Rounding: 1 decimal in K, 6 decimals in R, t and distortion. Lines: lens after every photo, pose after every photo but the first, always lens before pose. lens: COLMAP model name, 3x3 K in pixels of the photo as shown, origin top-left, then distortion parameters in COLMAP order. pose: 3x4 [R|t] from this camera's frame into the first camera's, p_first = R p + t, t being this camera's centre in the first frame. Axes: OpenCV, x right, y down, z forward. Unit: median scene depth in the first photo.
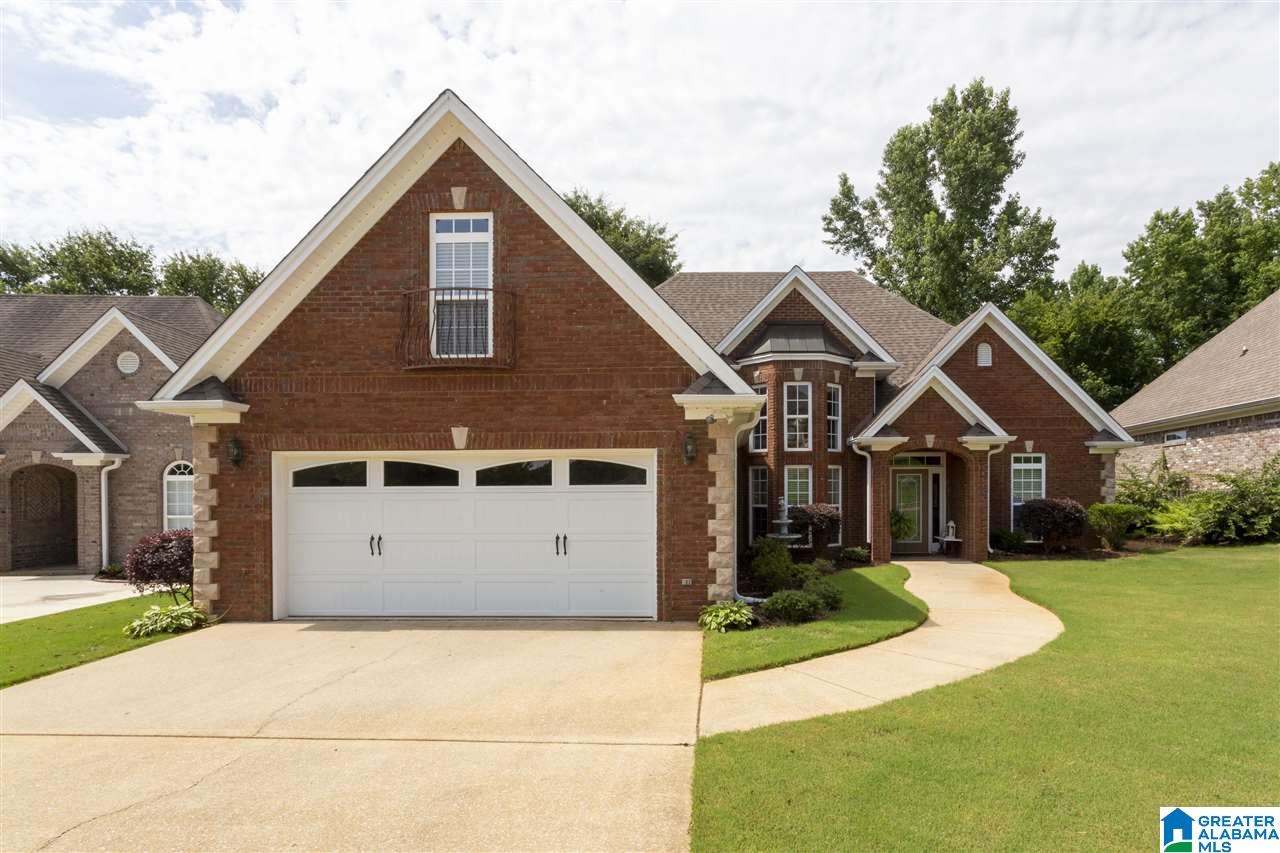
lens RADIAL K [[683.9, 0, 680.9], [0, 683.9, 497.6], [0, 0, 1]] dist [-0.007391, 0.003110]
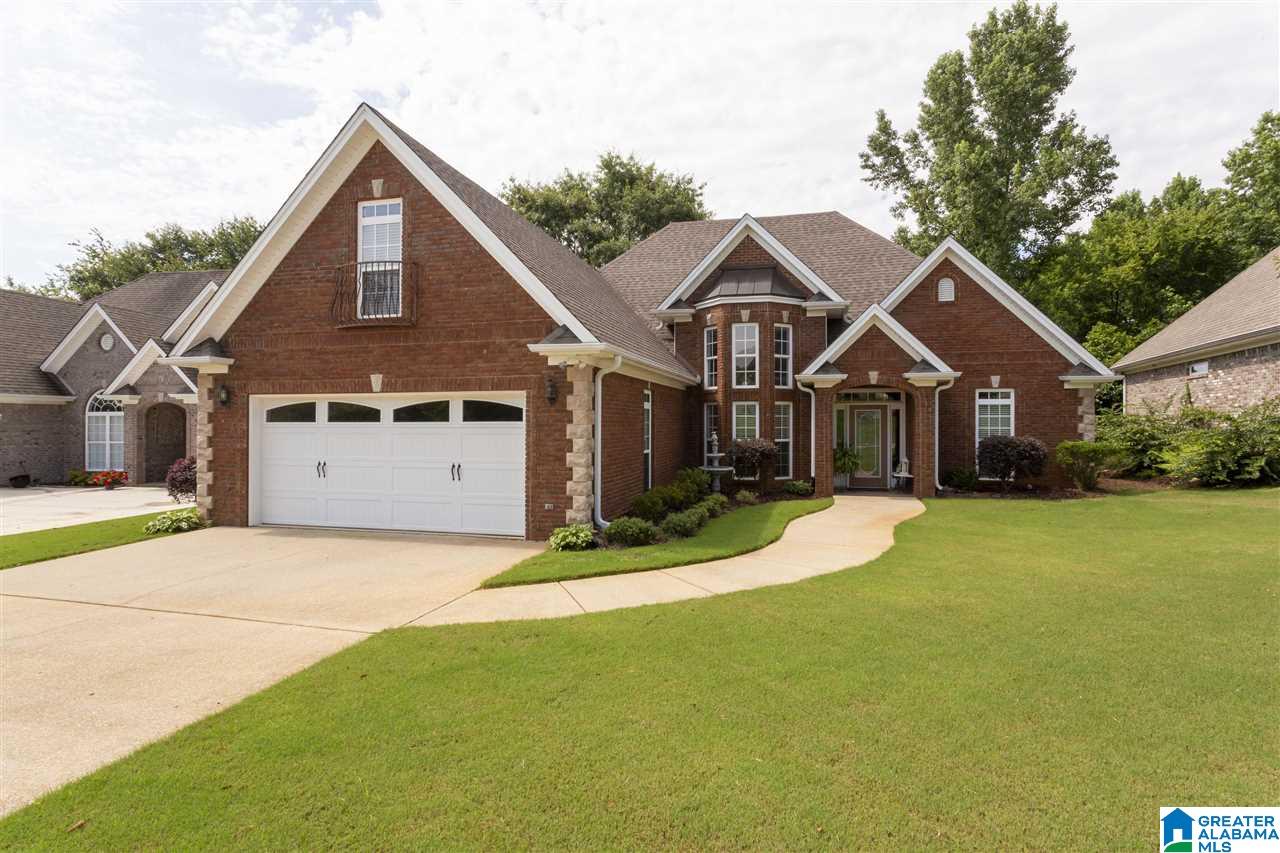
lens RADIAL K [[650.2, 0, 632.9], [0, 650.2, 422.1], [0, 0, 1]] dist [-0.006458, 0.003461]
pose [[0.974961, 0.004333, -0.222334, 0.226343], [-0.006455, 0.999940, -0.008820, -0.005857], [0.222282, 0.010034, 0.974931, -0.019709]]
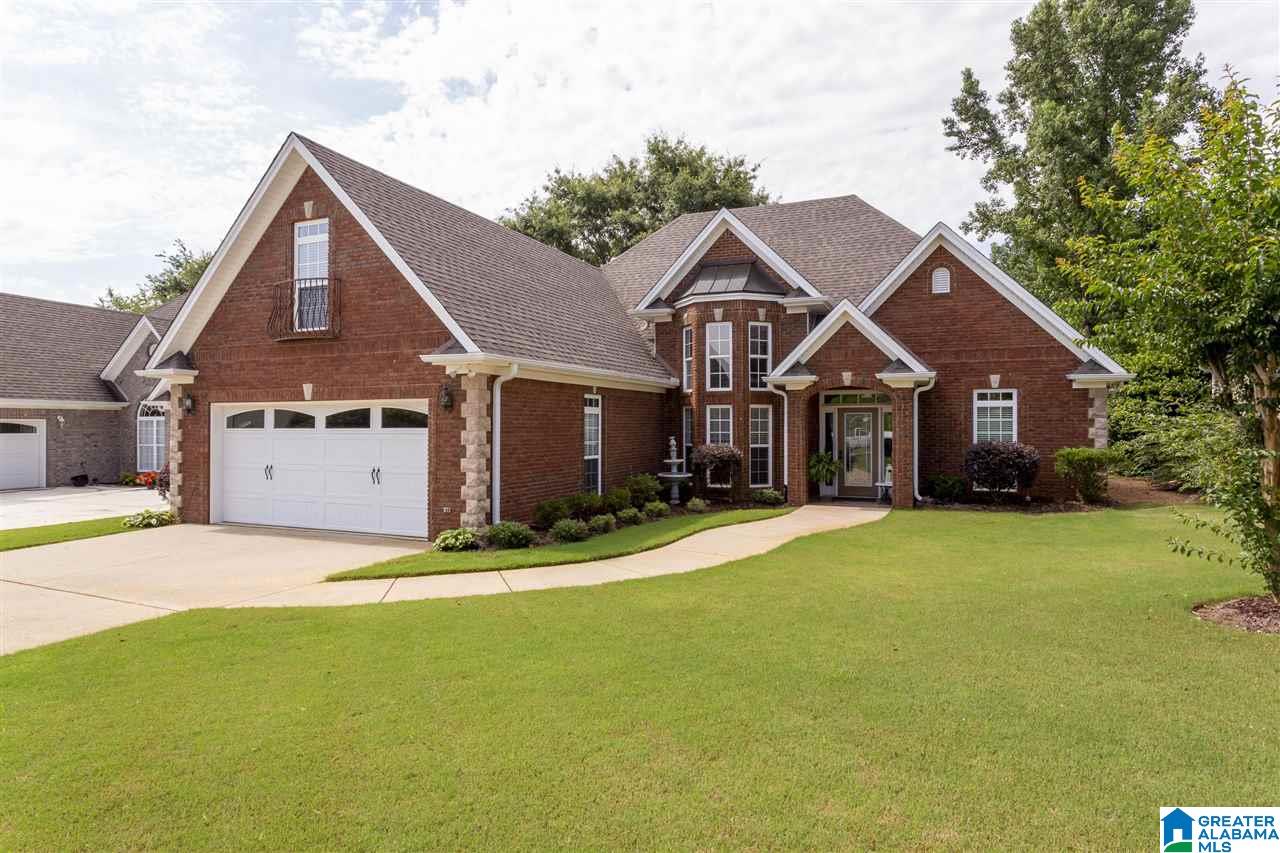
lens RADIAL K [[718.9, 0, 645.8], [0, 718.9, 424.3], [0, 0, 1]] dist [-0.011016, 0.001514]
pose [[0.928941, 0.003322, -0.370213, 0.464198], [-0.005894, 0.999966, -0.005817, -0.012462], [0.370181, 0.007585, 0.928929, -0.022046]]
